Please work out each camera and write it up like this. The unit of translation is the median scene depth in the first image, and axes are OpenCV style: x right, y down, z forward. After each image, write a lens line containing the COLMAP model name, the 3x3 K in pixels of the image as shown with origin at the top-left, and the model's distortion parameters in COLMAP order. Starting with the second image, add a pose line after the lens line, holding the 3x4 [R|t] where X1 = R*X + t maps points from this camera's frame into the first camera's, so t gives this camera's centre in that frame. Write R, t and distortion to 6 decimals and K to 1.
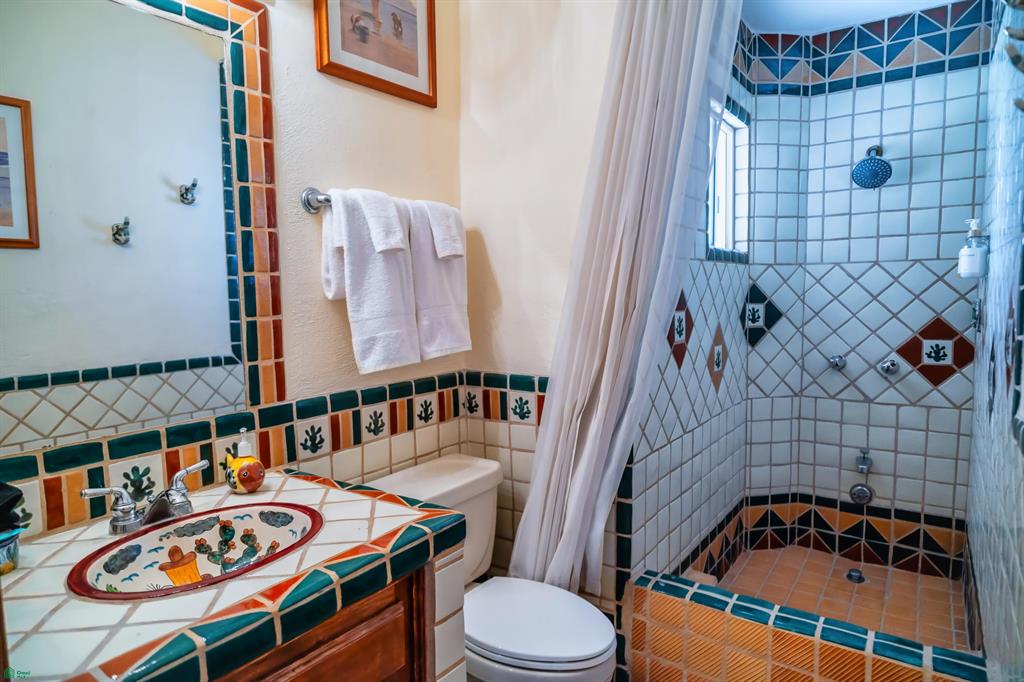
lens RADIAL K [[606.7, 0, 510.6], [0, 606.7, 341.4], [0, 0, 1]] dist [-0.001383, 0.002035]
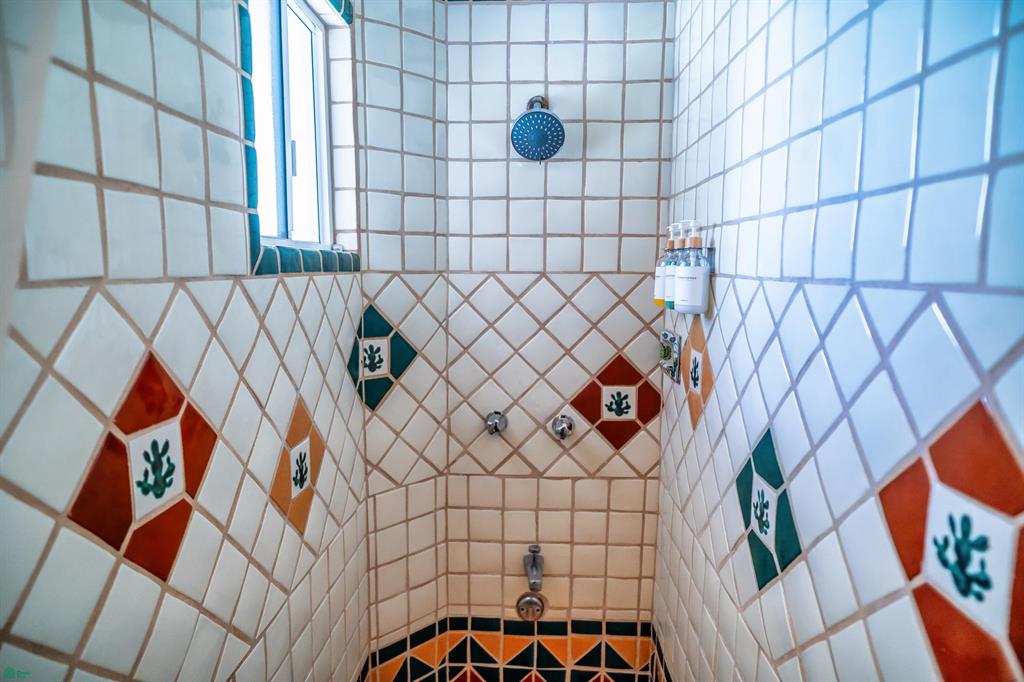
lens RADIAL K [[606.7, 0, 510.6], [0, 606.7, 341.4], [0, 0, 1]] dist [-0.001383, 0.002035]
pose [[0.840890, -0.046547, 0.539201, 0.201996], [0.026029, 0.998620, 0.045613, -0.085301], [-0.540580, -0.024321, 0.840941, 0.443168]]
